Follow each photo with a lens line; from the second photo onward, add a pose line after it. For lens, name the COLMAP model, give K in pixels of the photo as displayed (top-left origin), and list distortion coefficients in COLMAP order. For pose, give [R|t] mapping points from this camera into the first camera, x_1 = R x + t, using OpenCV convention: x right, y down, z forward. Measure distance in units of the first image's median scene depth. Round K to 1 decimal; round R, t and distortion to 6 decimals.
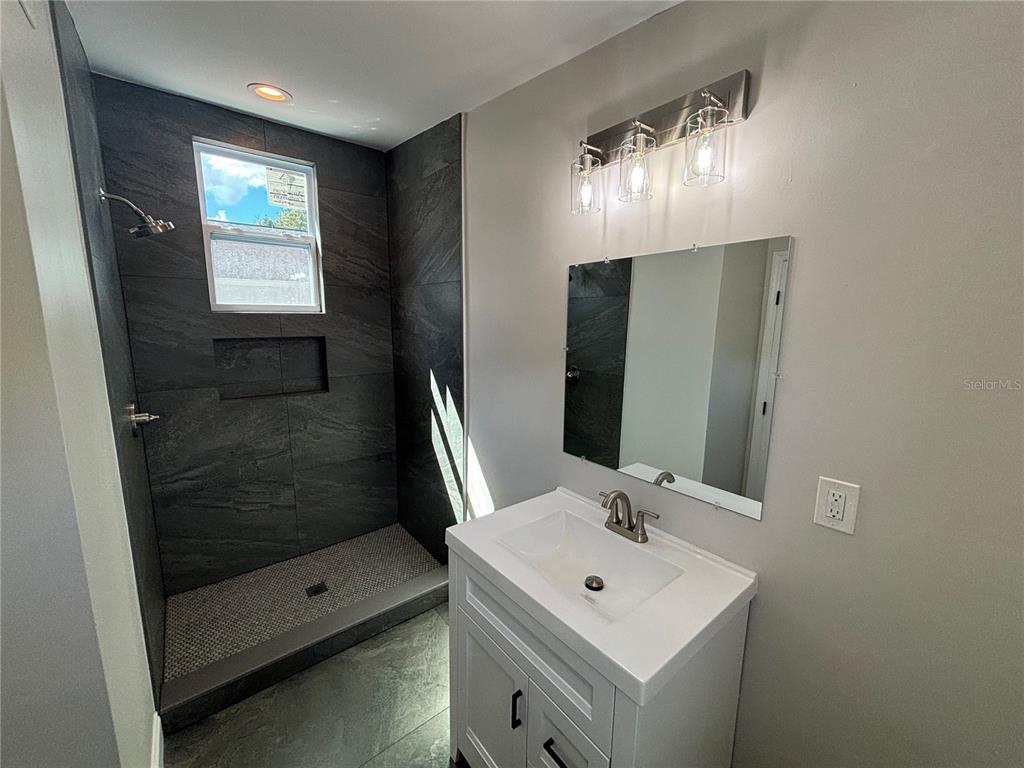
lens RADIAL K [[414.3, 0, 511.0], [0, 414.3, 384.6], [0, 0, 1]] dist [0.007771, -0.001396]
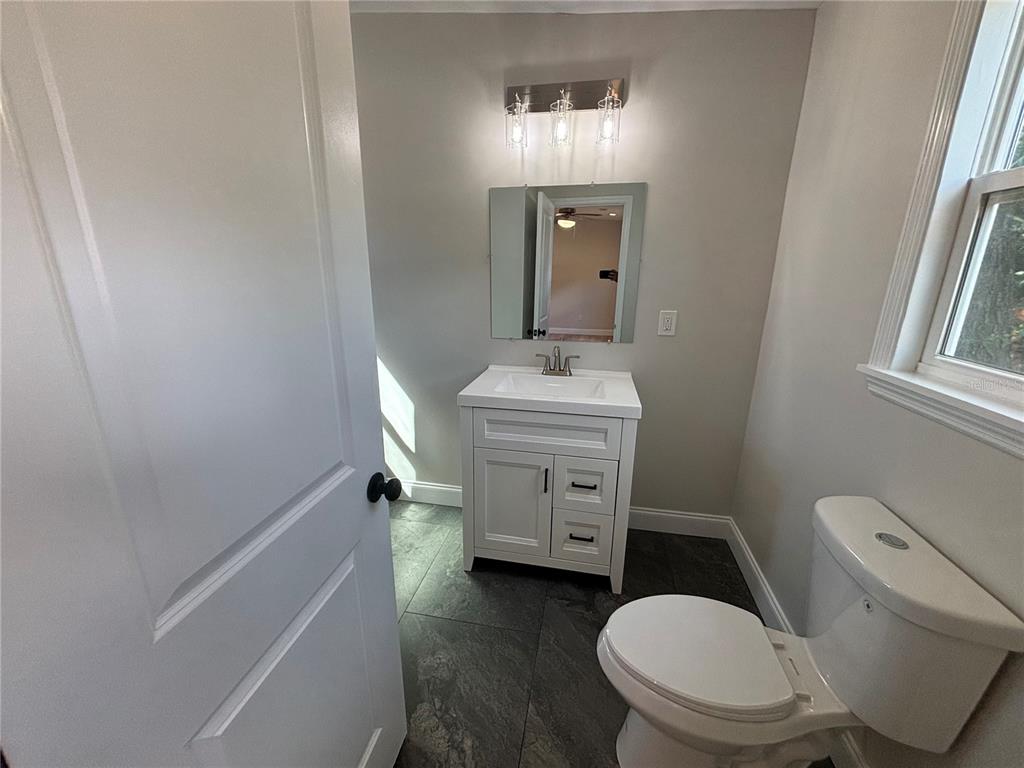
lens RADIAL K [[414.3, 0, 507.3], [0, 414.3, 381.5], [0, 0, 1]] dist [0.007771, -0.001396]
pose [[0.765724, -0.163597, 0.622015, -0.885607], [0.094584, 0.985237, 0.142692, 0.156193], [-0.636177, -0.050430, 0.769893, -0.071543]]
